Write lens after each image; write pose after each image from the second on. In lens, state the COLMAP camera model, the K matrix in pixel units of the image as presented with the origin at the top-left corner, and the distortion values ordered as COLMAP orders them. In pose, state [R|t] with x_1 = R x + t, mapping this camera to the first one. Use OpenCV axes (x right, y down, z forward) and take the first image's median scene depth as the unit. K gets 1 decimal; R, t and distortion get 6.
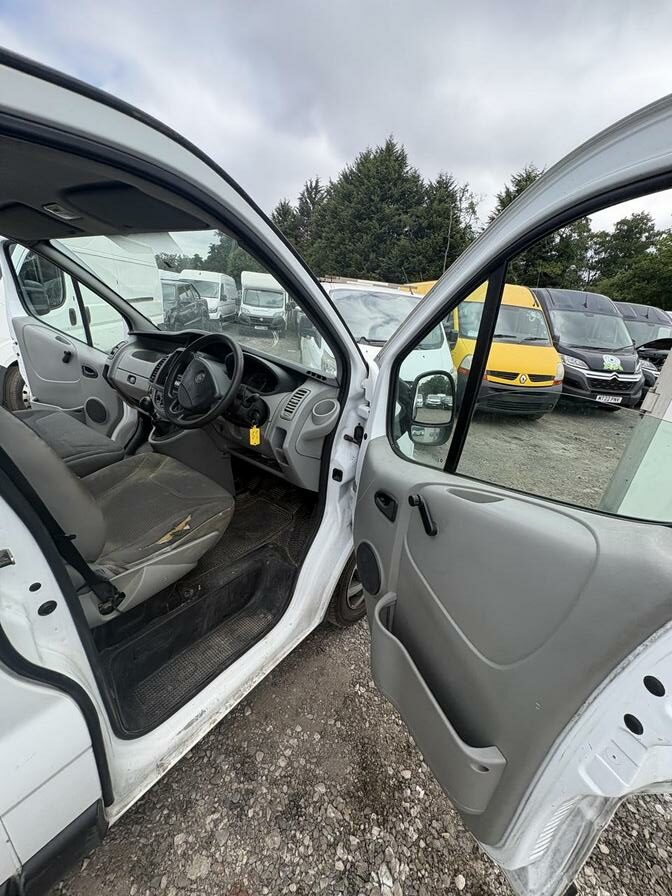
lens RADIAL K [[357.4, 0, 335.0], [0, 357.4, 447.4], [0, 0, 1]] dist [-0.002202, 0.000903]
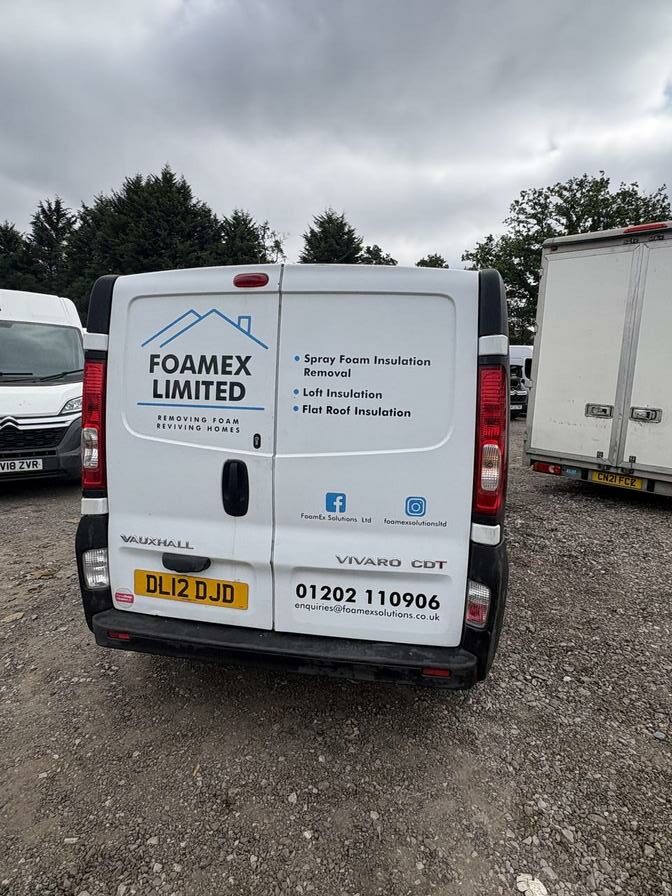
lens RADIAL K [[514.7, 0, 338.7], [0, 514.7, 441.2], [0, 0, 1]] dist [-0.001177, -0.000365]
pose [[0.891379, -0.138621, 0.431540, -0.110410], [0.223924, 0.962464, -0.153365, 0.028466], [-0.394082, 0.233339, 0.888961, -0.092238]]
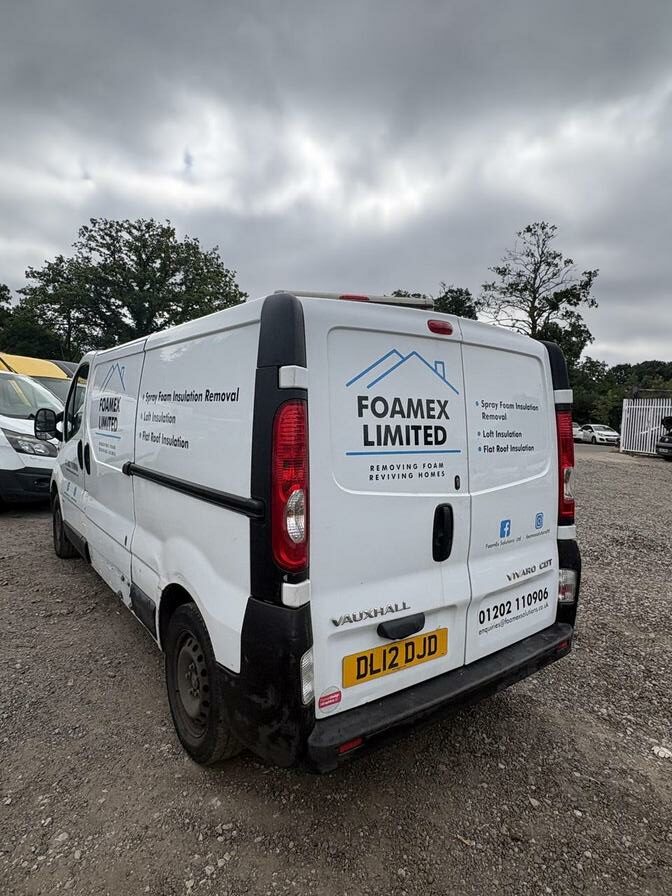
lens RADIAL K [[514.7, 0, 336.0], [0, 514.7, 440.9], [0, 0, 1]] dist [-0.001177, -0.000365]
pose [[0.281888, -0.144021, 0.948576, -0.156414], [0.346098, 0.937368, 0.039470, 0.004223], [-0.894849, 0.317175, 0.314078, -0.041631]]
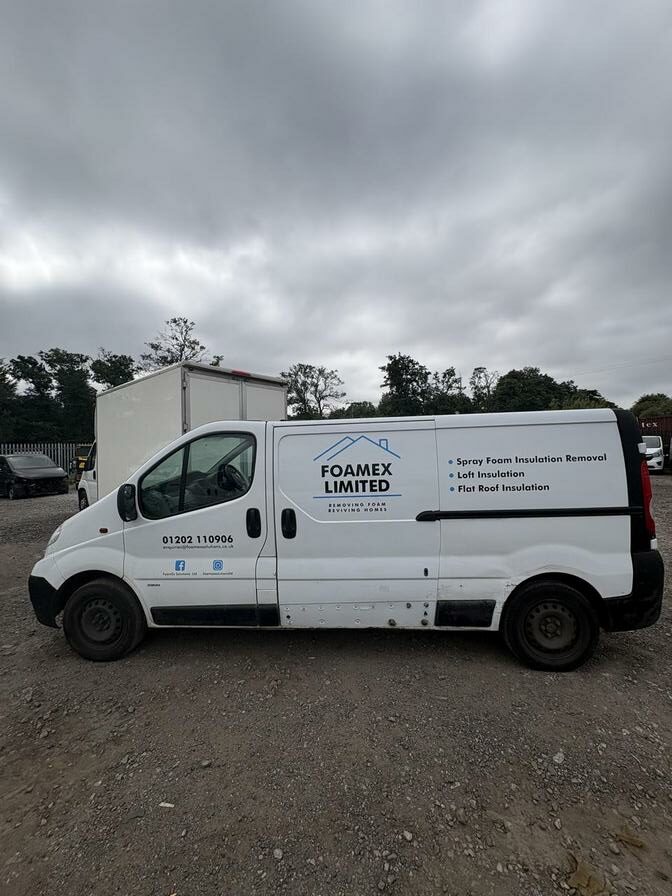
lens RADIAL K [[357.4, 0, 336.6], [0, 357.4, 448.5], [0, 0, 1]] dist [-0.002202, 0.000903]
pose [[-0.534193, -0.087213, 0.840852, -0.139876], [0.286188, 0.917274, 0.276956, -0.040516], [-0.795446, 0.388590, -0.465042, 0.062600]]
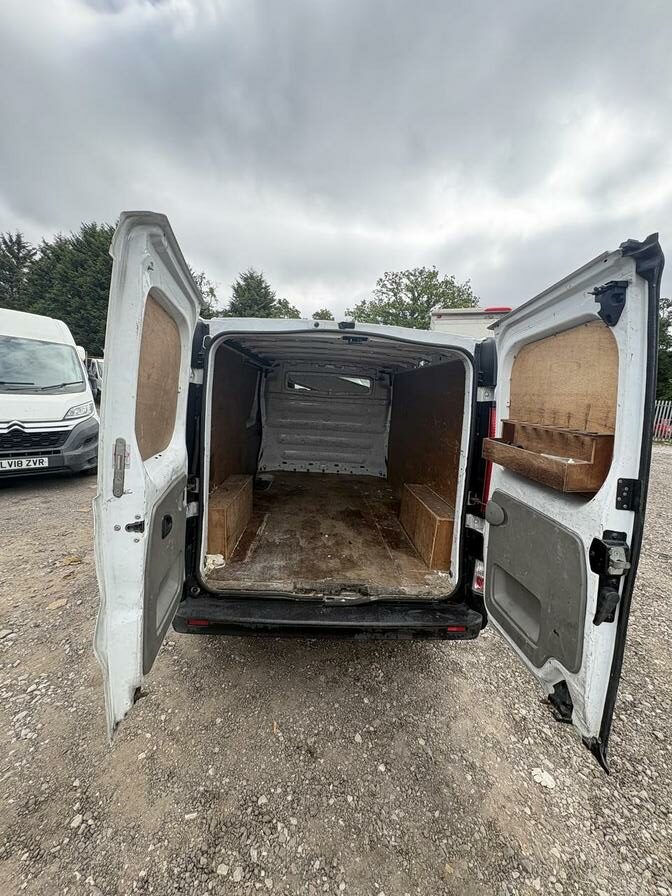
lens RADIAL K [[357.4, 0, 335.1], [0, 357.4, 443.8], [0, 0, 1]] dist [-0.002202, 0.000903]
pose [[0.770518, -0.138514, 0.622187, -0.124545], [0.239093, 0.967639, -0.080674, 0.019080], [-0.590878, 0.210921, 0.778701, -0.076853]]
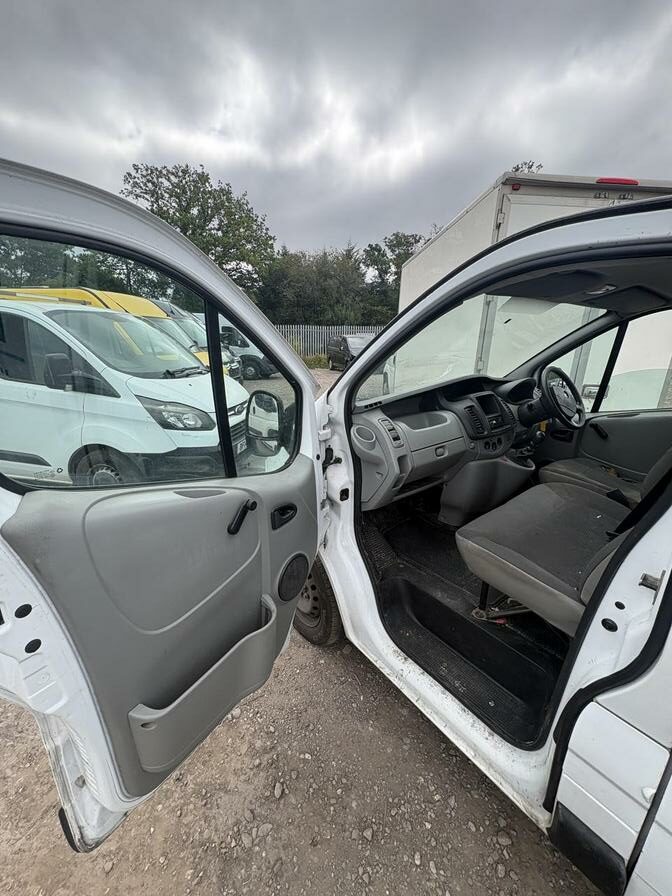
lens RADIAL K [[357.4, 0, 334.9], [0, 357.4, 448.8], [0, 0, 1]] dist [-0.002202, 0.000903]
pose [[0.257355, -0.379883, 0.888514, -0.084111], [0.370719, 0.887942, 0.272261, -0.029309], [-0.892376, 0.259322, 0.369346, 0.050967]]
